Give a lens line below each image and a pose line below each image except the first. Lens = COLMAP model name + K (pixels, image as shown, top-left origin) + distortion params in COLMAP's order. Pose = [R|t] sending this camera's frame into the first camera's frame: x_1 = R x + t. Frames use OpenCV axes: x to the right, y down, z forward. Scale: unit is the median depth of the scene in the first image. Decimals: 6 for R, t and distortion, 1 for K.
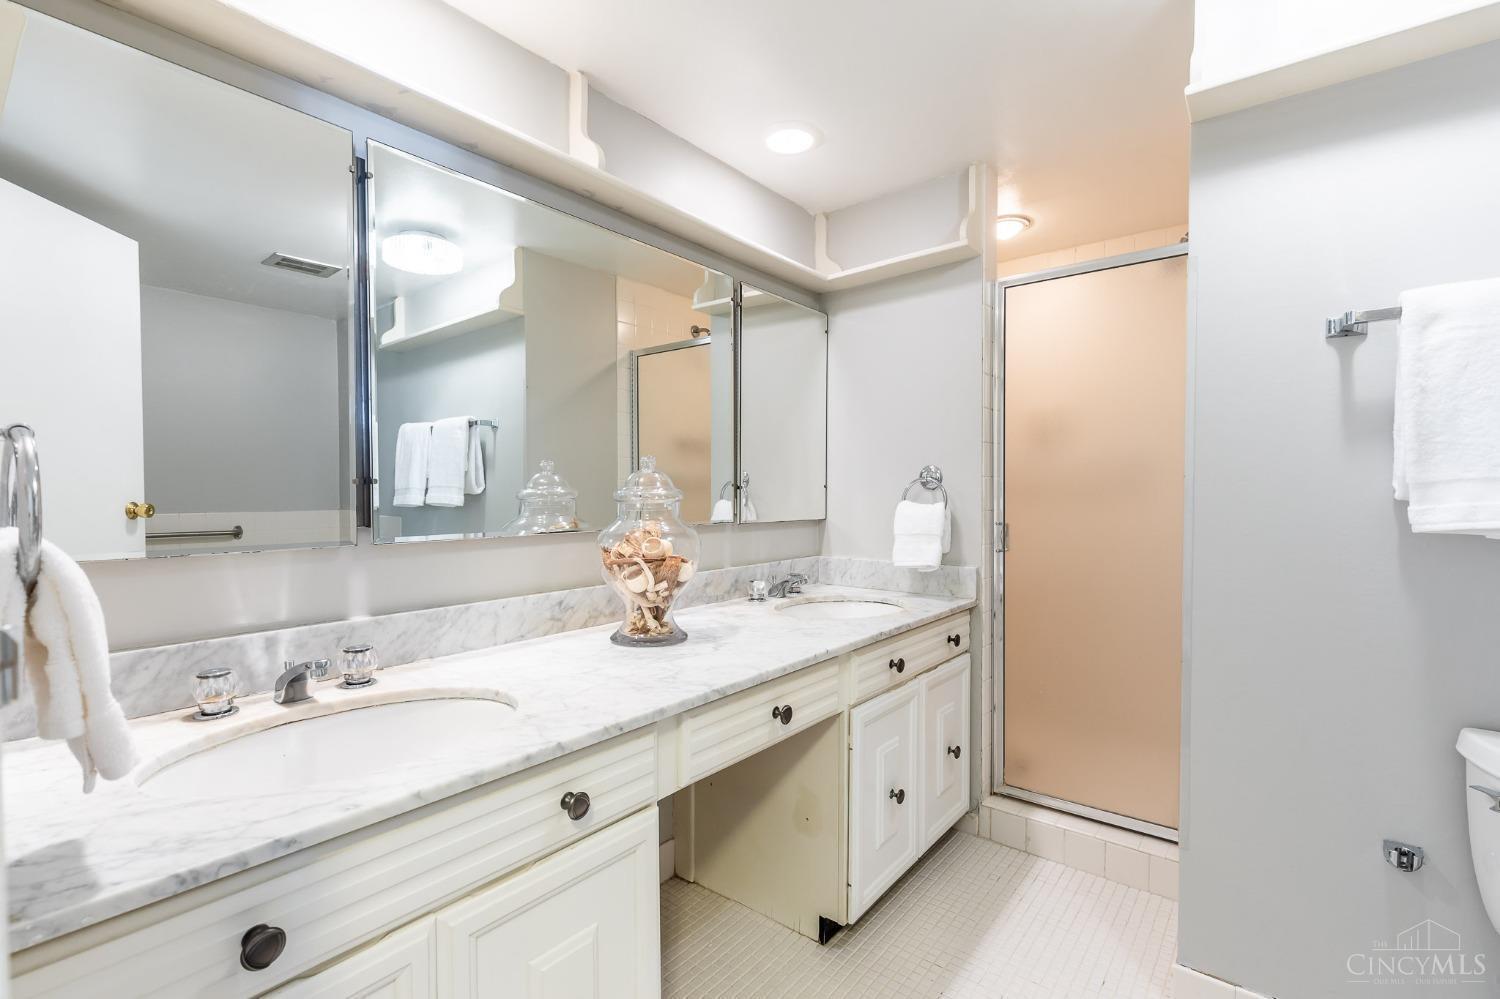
lens RADIAL K [[680.5, 0, 746.8], [0, 680.5, 502.1], [0, 0, 1]] dist [0.001650, -0.000354]
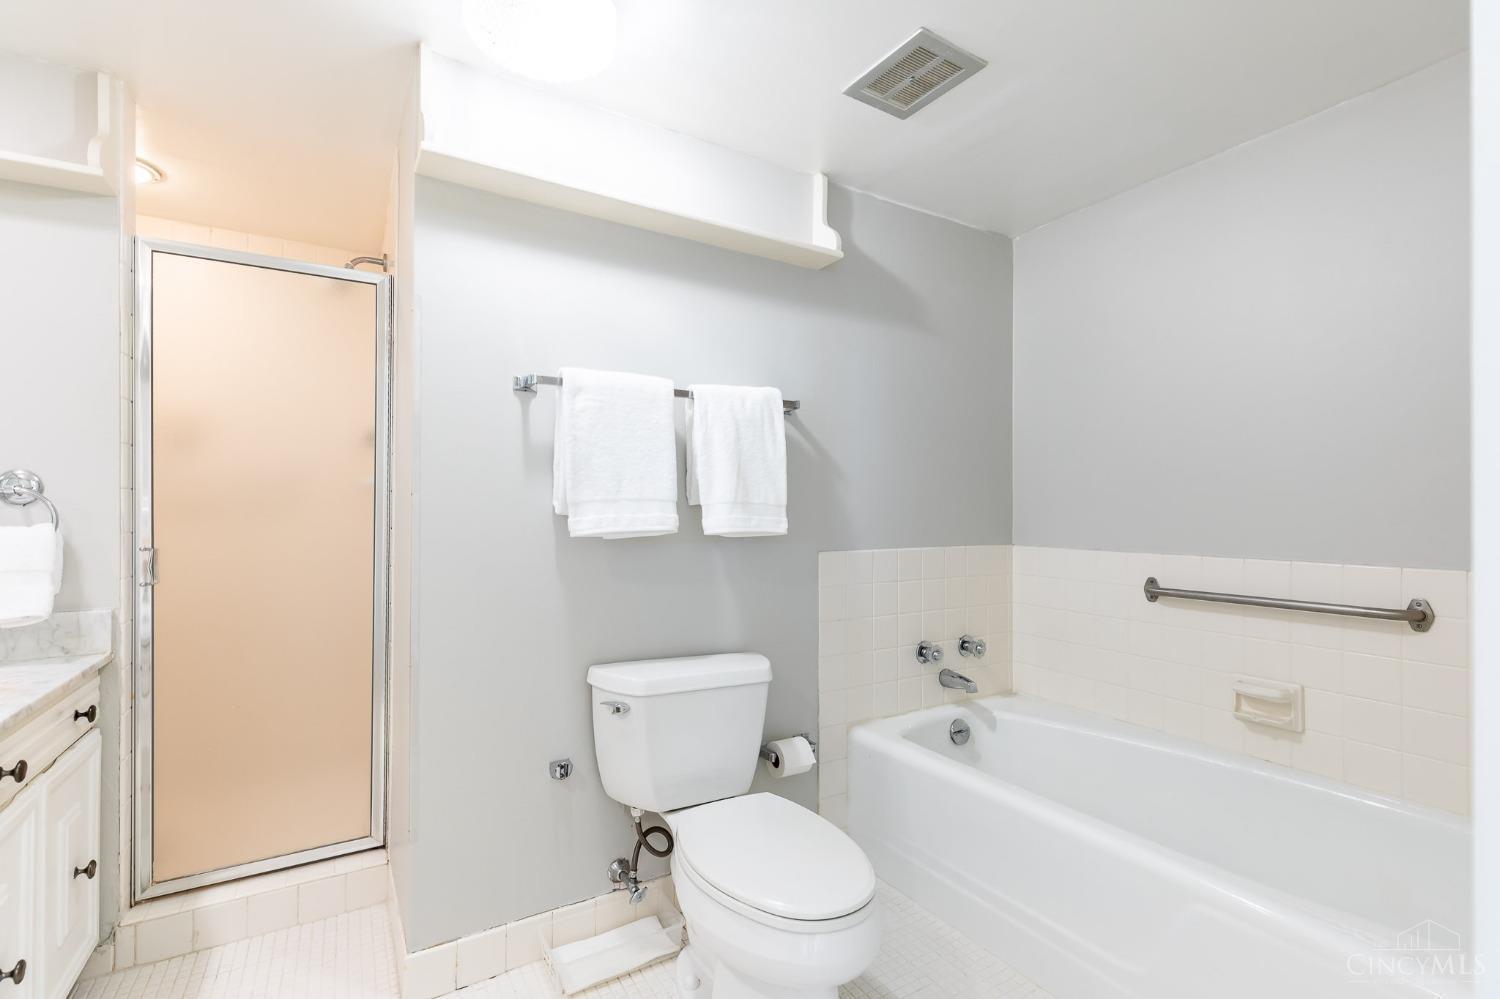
lens RADIAL K [[680.5, 0, 746.9], [0, 680.5, 502.9], [0, 0, 1]] dist [0.001650, -0.000354]
pose [[0.339738, 0.010978, 0.940456, -0.132488], [0.013748, 0.999767, -0.016637, 0.001050], [-0.940420, 0.018581, 0.339508, 0.091063]]
